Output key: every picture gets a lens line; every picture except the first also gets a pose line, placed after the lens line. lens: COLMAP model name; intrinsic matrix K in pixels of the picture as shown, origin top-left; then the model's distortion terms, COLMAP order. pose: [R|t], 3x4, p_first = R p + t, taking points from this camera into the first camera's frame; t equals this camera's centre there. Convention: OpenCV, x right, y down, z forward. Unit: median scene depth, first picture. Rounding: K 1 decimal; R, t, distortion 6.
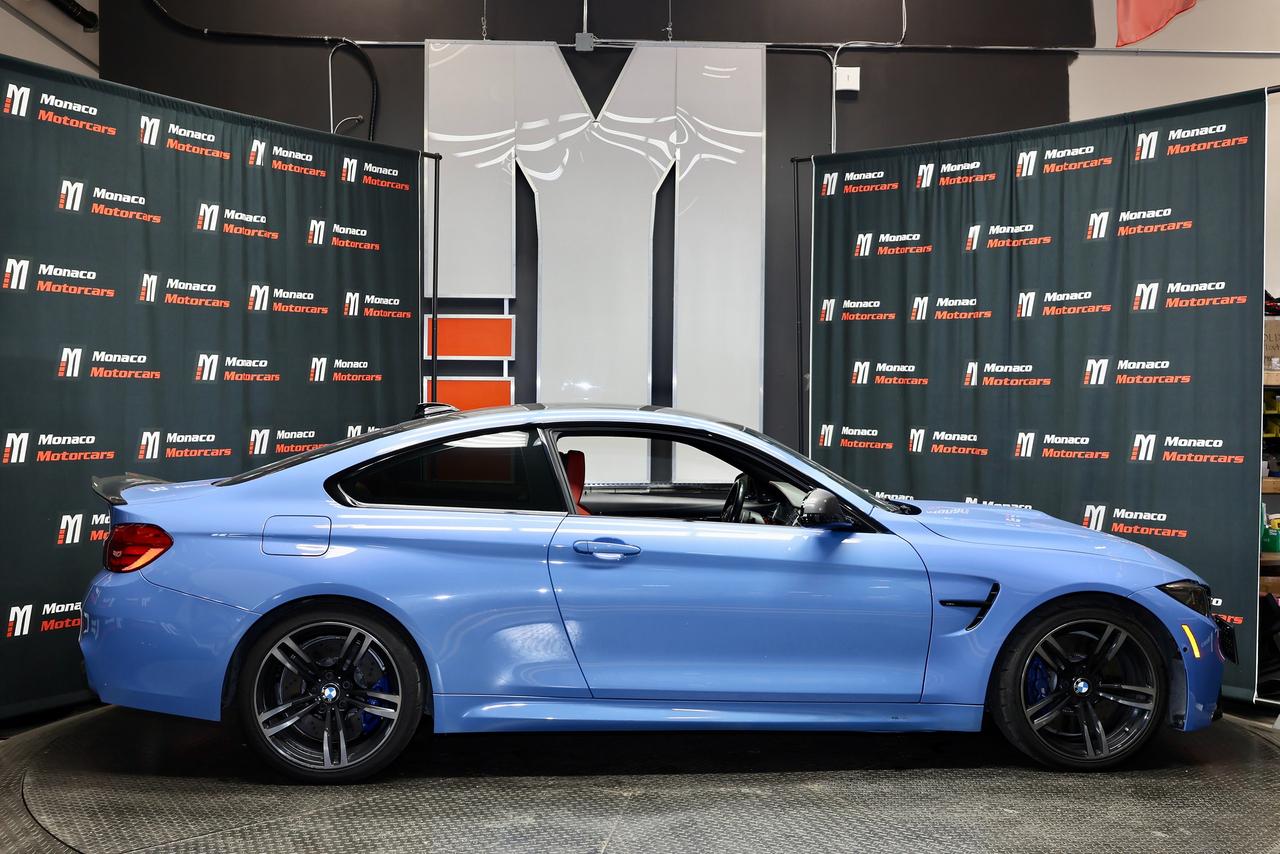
lens RADIAL K [[1373.6, 0, 628.8], [0, 1373.6, 425.3], [0, 0, 1]] dist [0.048534, 0.000000]
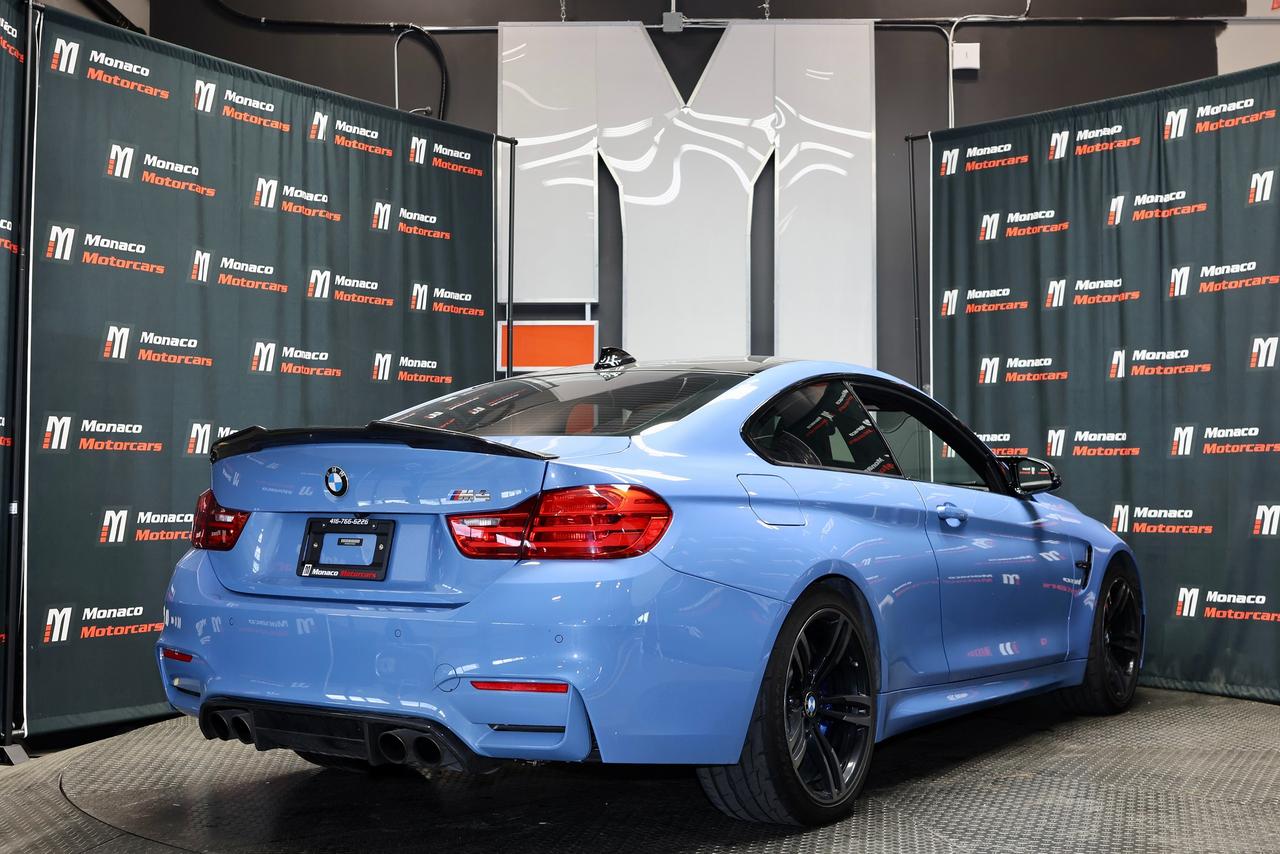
lens RADIAL K [[1524.0, 0, 637.4], [0, 1524.0, 420.8], [0, 0, 1]] dist [0.041174, 0.000000]
pose [[0.998682, -0.009069, -0.050511, -0.008727], [0.006026, 0.998176, -0.060068, 0.056342], [0.050964, 0.059685, 0.996915, 0.012850]]
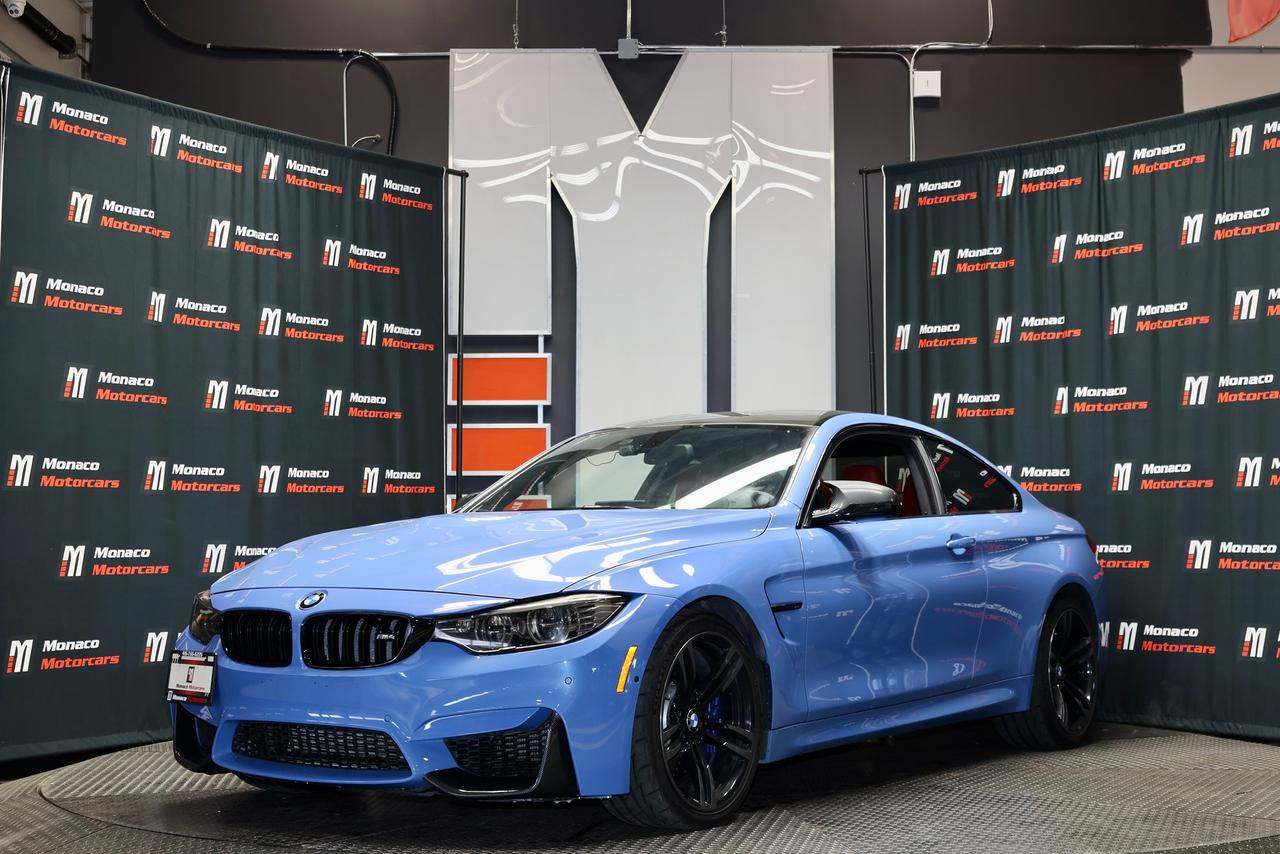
lens RADIAL K [[1760.6, 0, 630.3], [0, 1760.6, 417.8], [0, 0, 1]] dist [0.051584, 0.000000]
pose [[0.999056, -0.010316, -0.042196, 0.018967], [0.006985, 0.996902, -0.078337, 0.061757], [0.042873, 0.077968, 0.996034, -0.147024]]
